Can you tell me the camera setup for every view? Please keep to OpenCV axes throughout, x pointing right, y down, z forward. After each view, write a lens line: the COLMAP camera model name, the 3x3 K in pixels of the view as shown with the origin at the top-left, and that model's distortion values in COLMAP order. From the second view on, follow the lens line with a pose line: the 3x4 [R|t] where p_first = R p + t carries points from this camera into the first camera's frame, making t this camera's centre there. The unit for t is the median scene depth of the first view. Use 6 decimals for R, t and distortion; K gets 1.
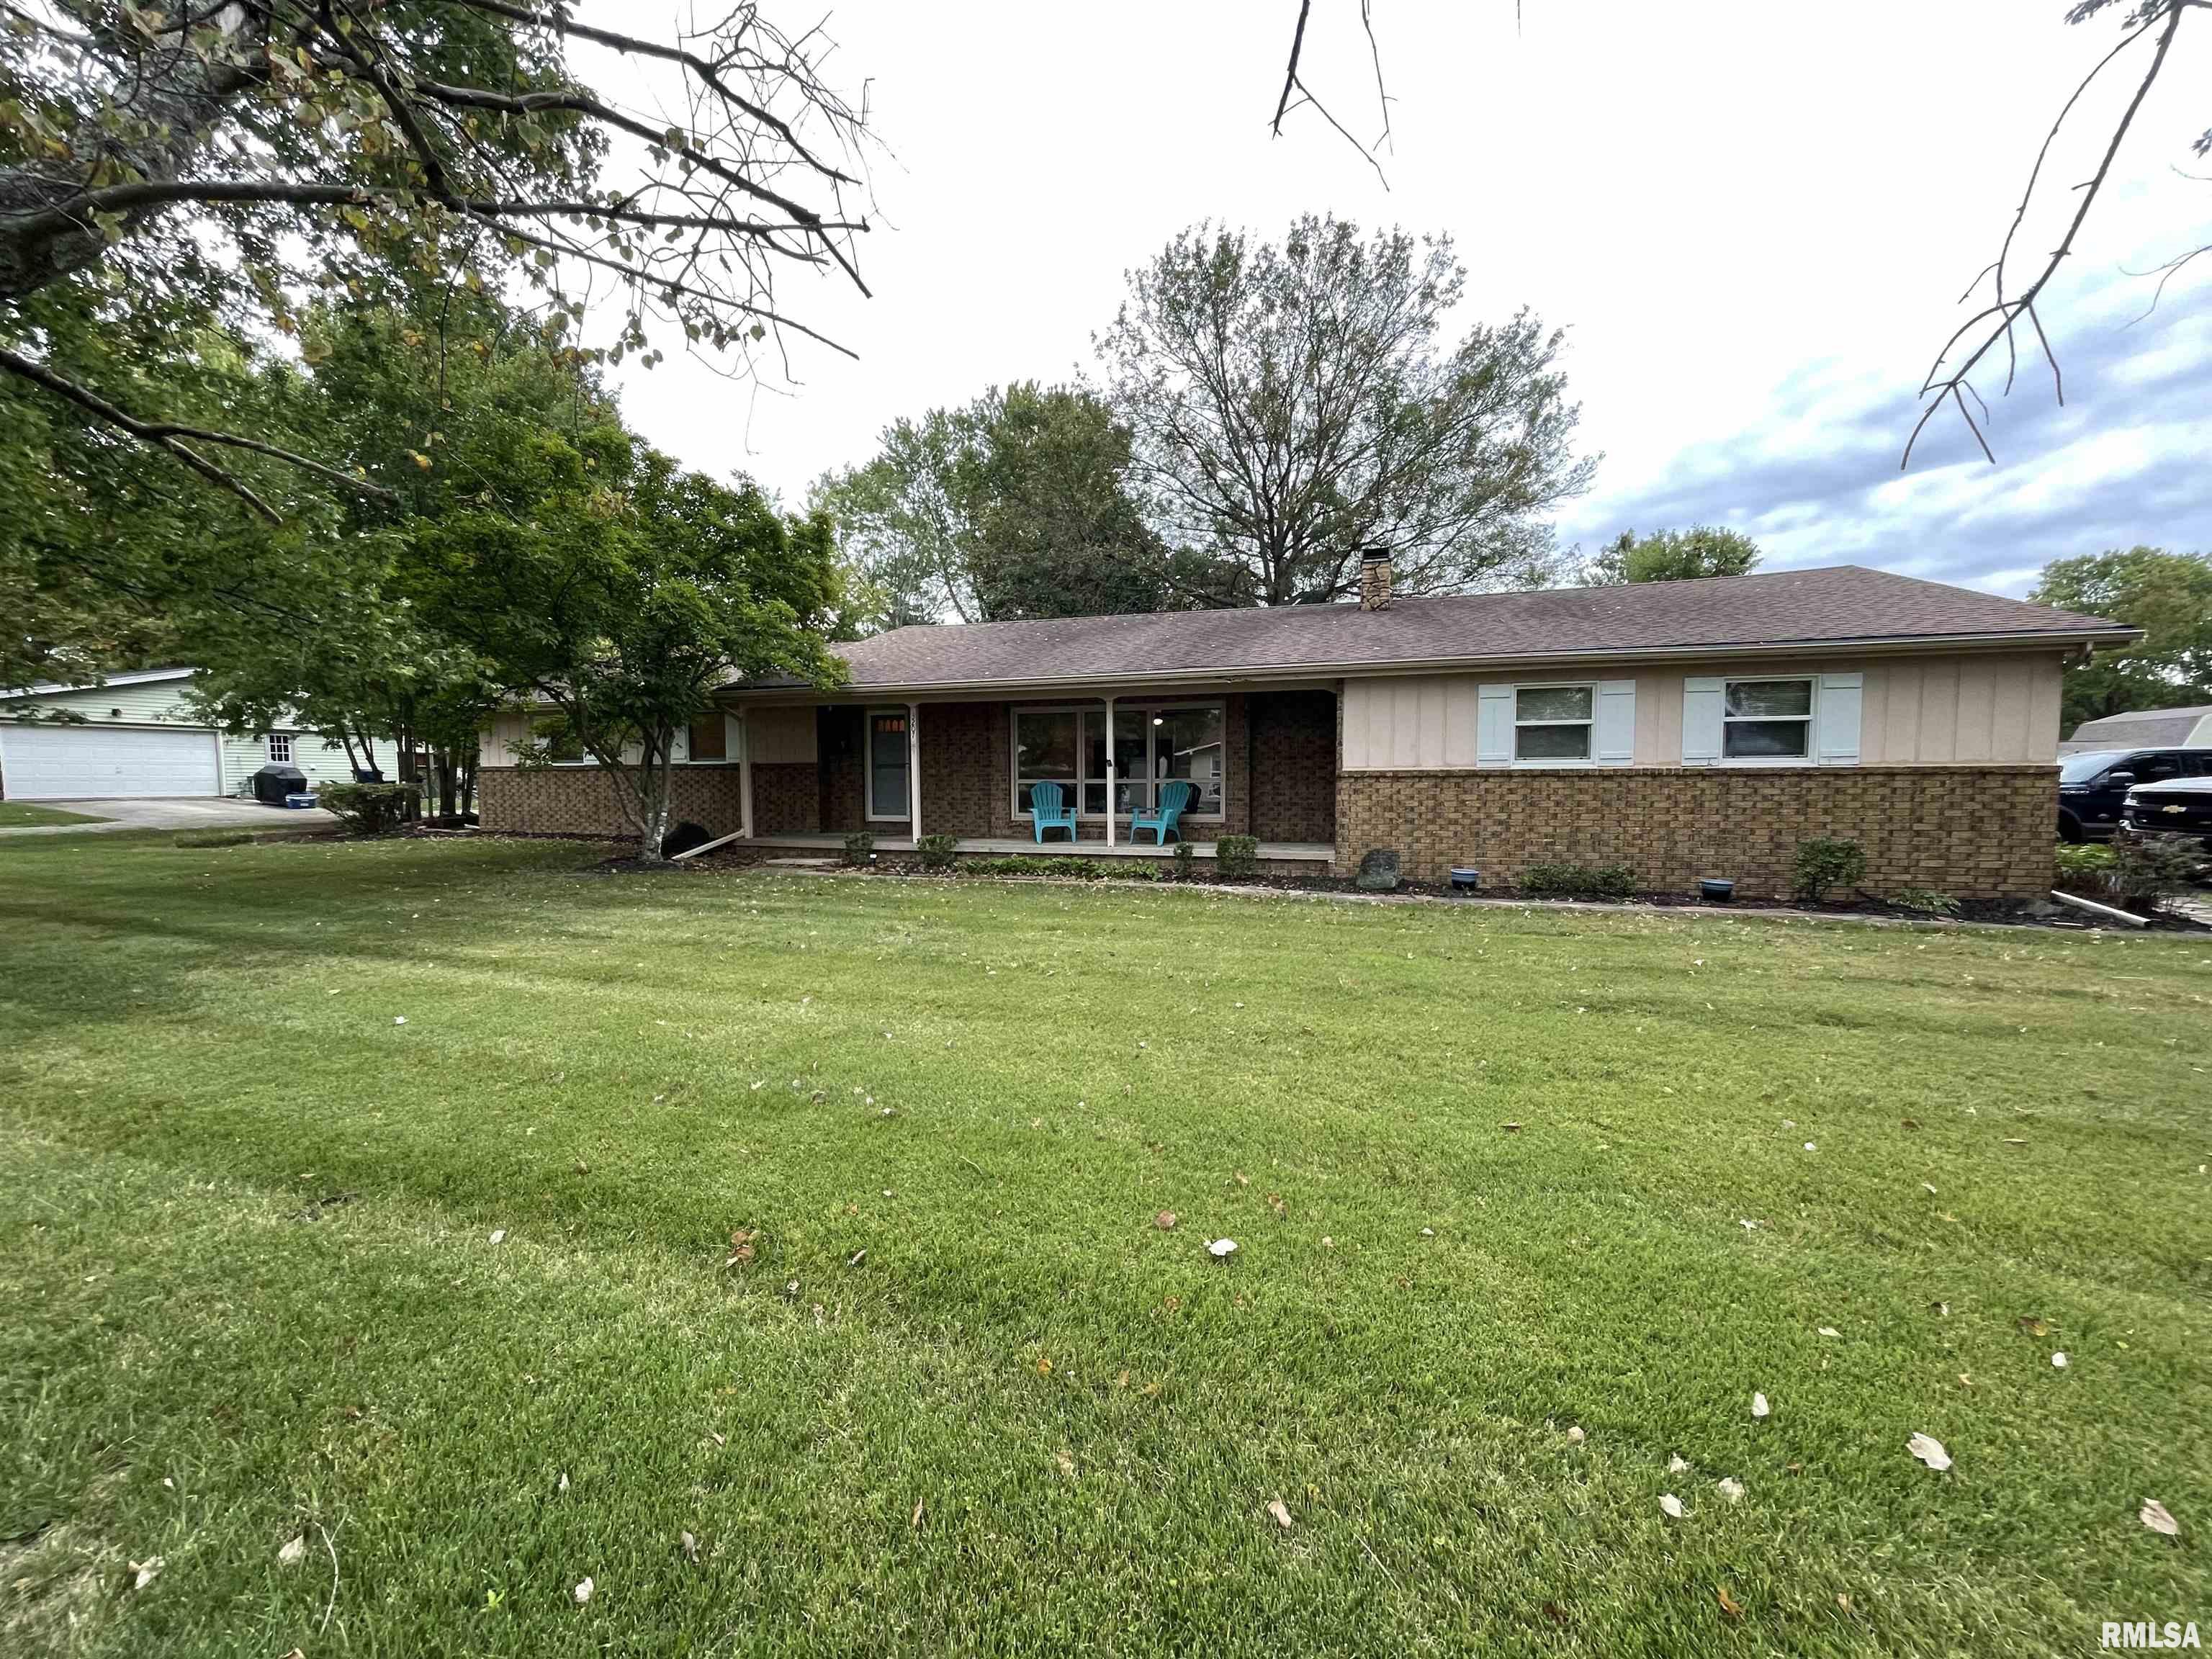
lens RADIAL K [[892.9, 0, 1099.3], [0, 892.9, 831.3], [0, 0, 1]] dist [-0.010164, 0.002875]
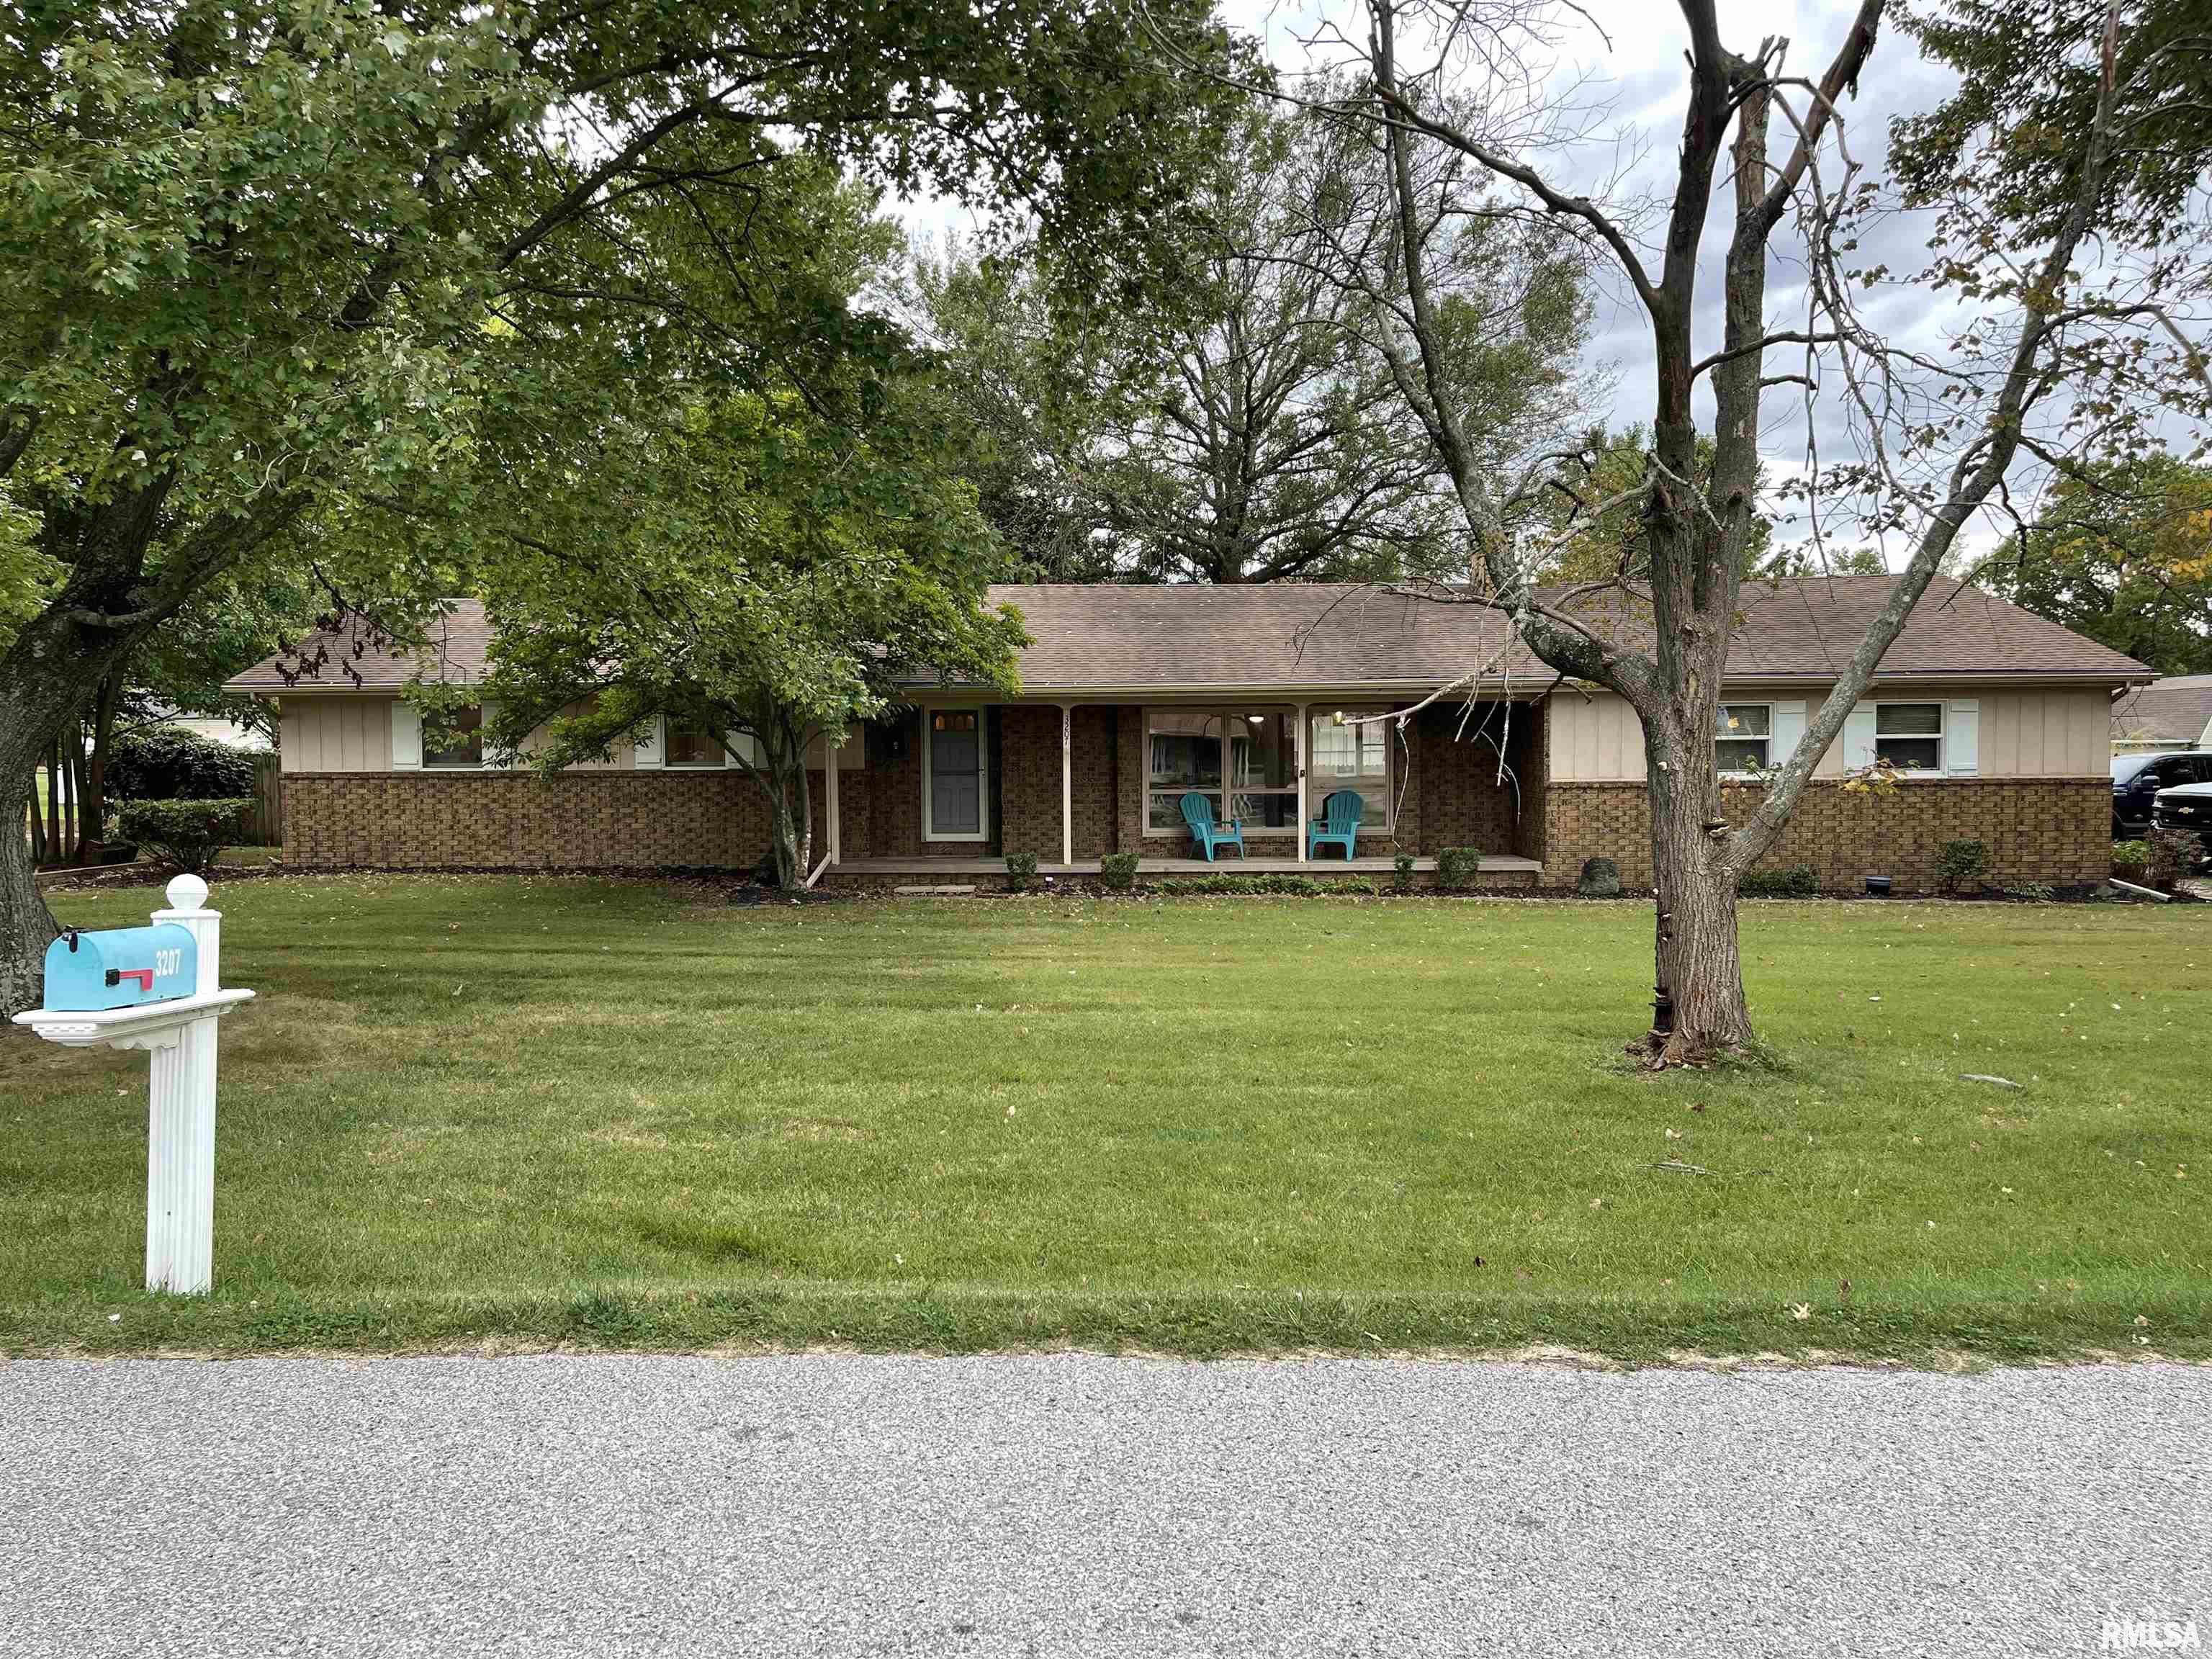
lens RADIAL K [[1666.7, 0, 1106.0], [0, 1666.7, 829.5], [0, 0, 1]] dist [0.053603, -0.068444]
pose [[0.954728, -0.014846, 0.297108, -0.841412], [0.019985, 0.999698, -0.014267, 0.003791], [-0.296807, 0.019559, 0.954737, -0.727132]]
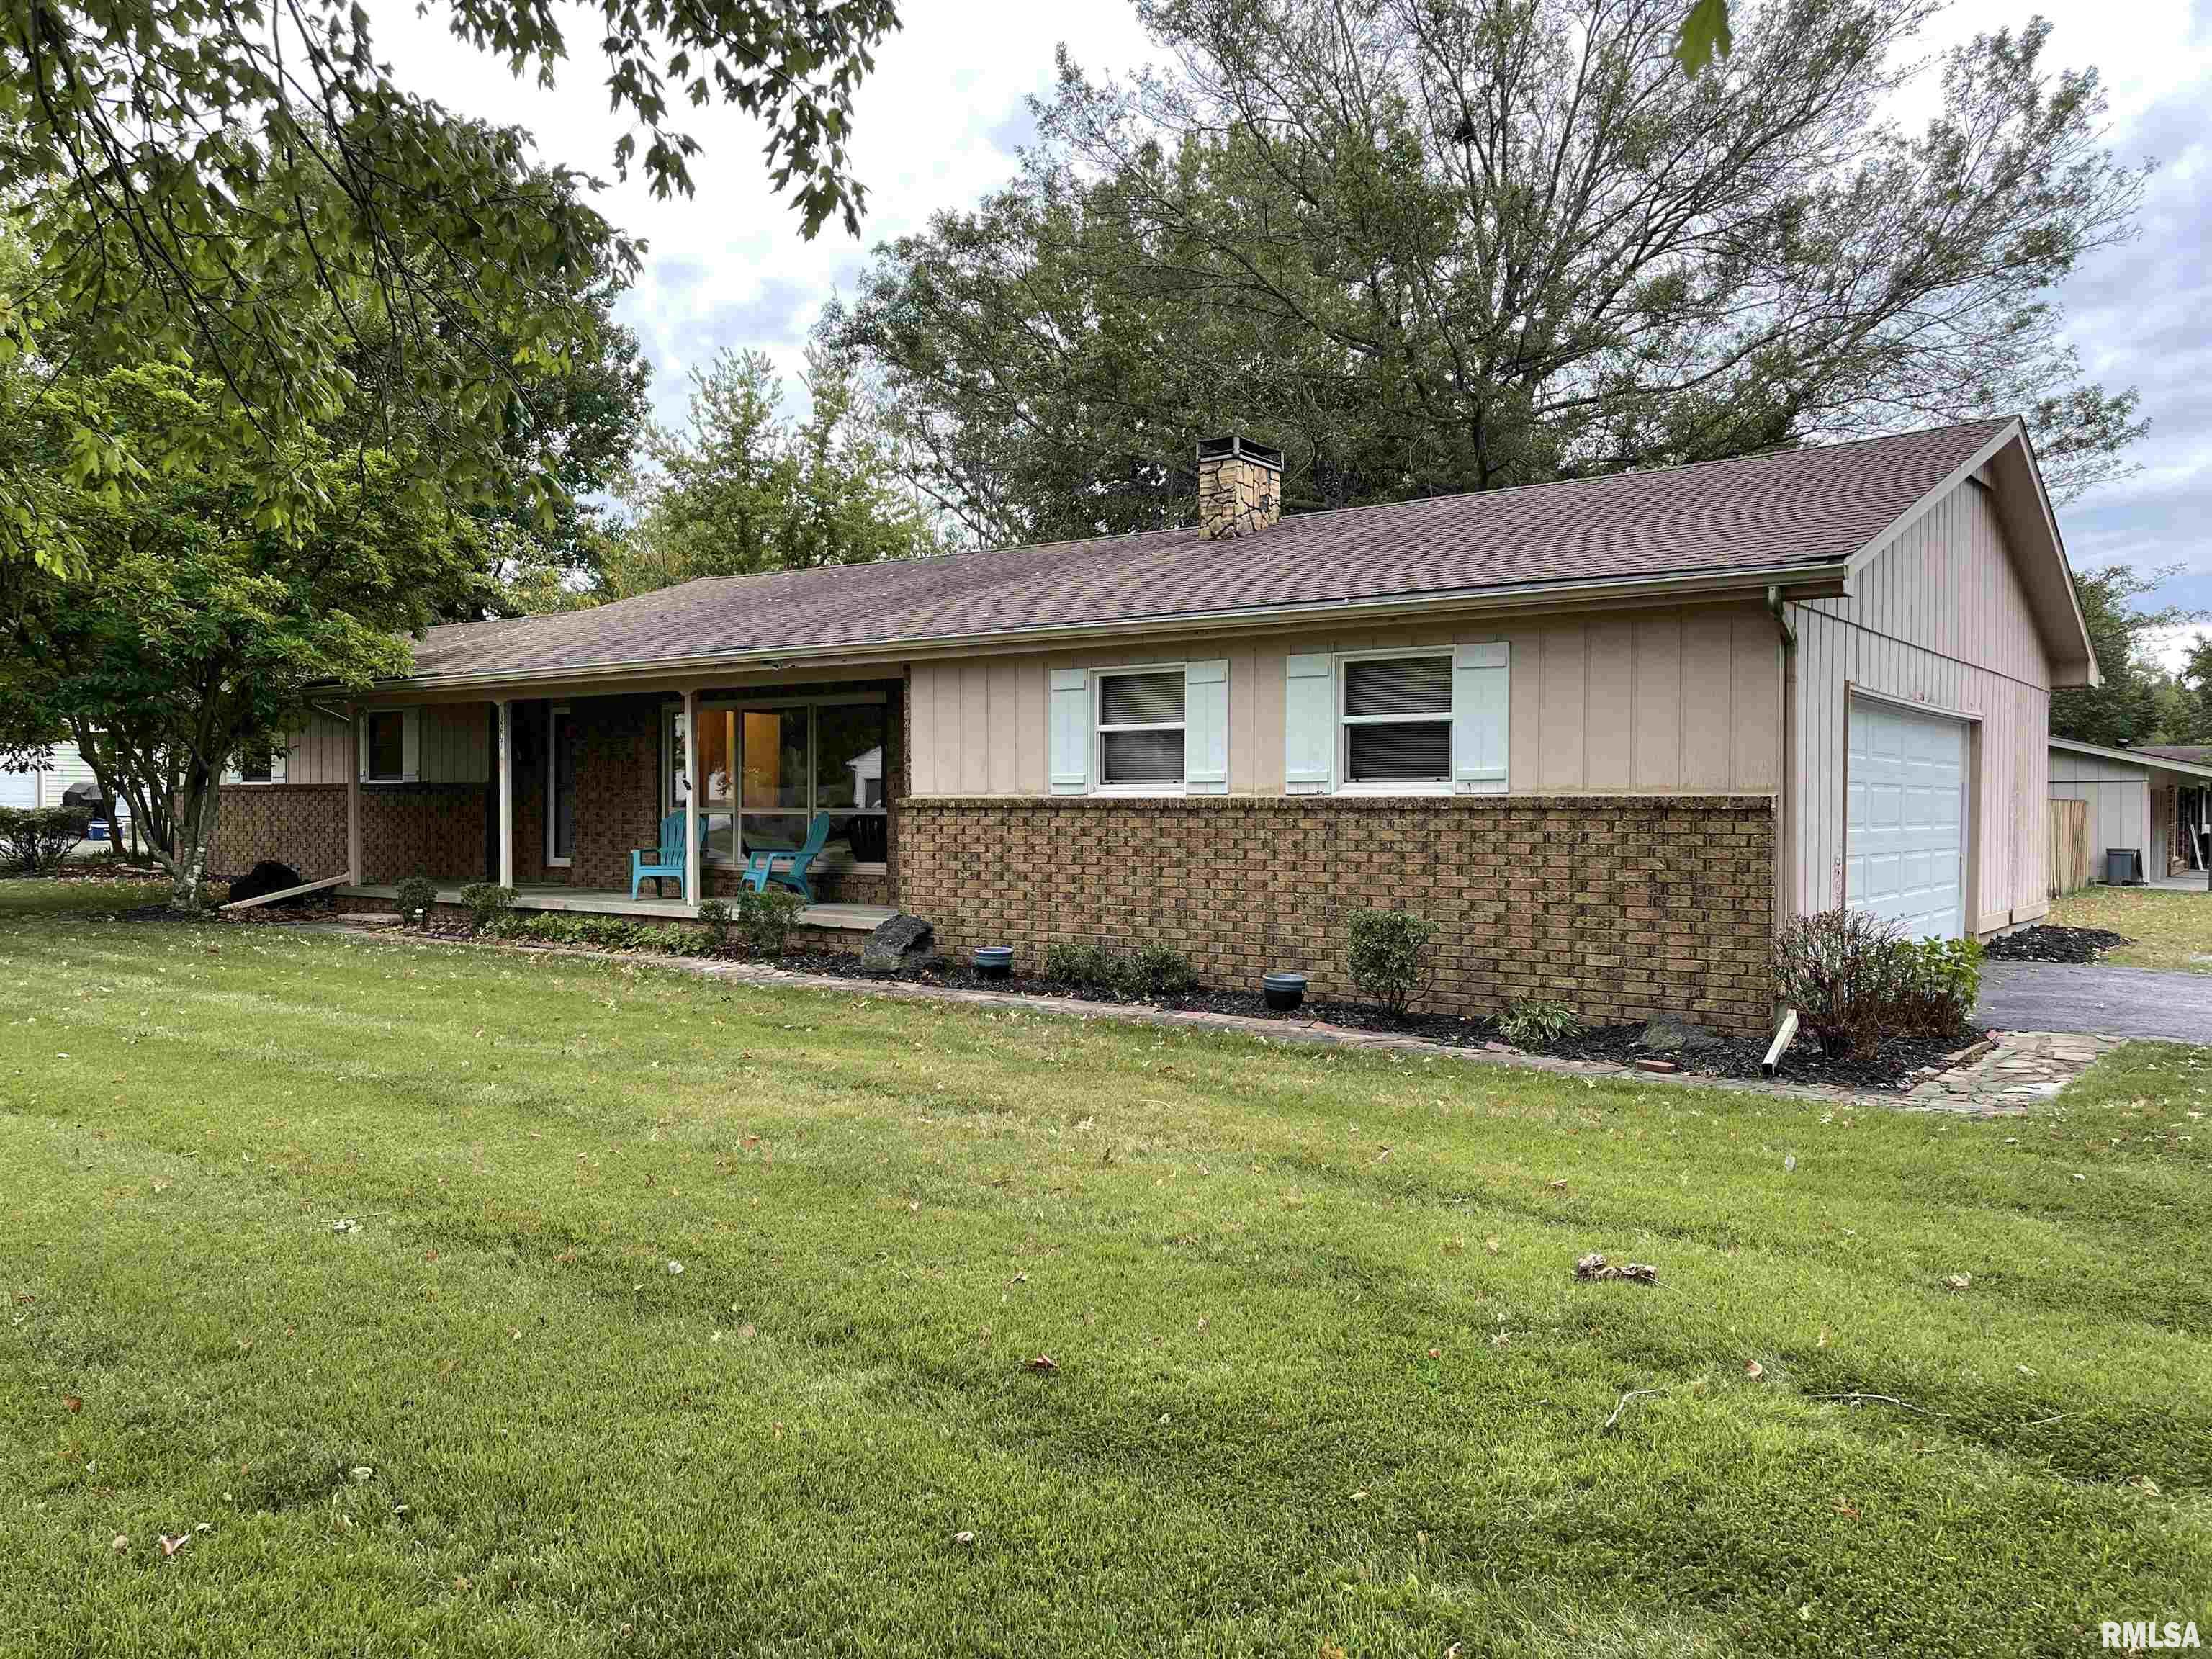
lens RADIAL K [[1666.7, 0, 1106.0], [0, 1666.7, 829.5], [0, 0, 1]] dist [0.053603, -0.068444]
pose [[0.946275, 0.012089, -0.323137, 0.881188], [-0.026650, 0.998817, -0.040675, 0.002779], [0.322263, 0.047101, 0.945478, -0.150097]]
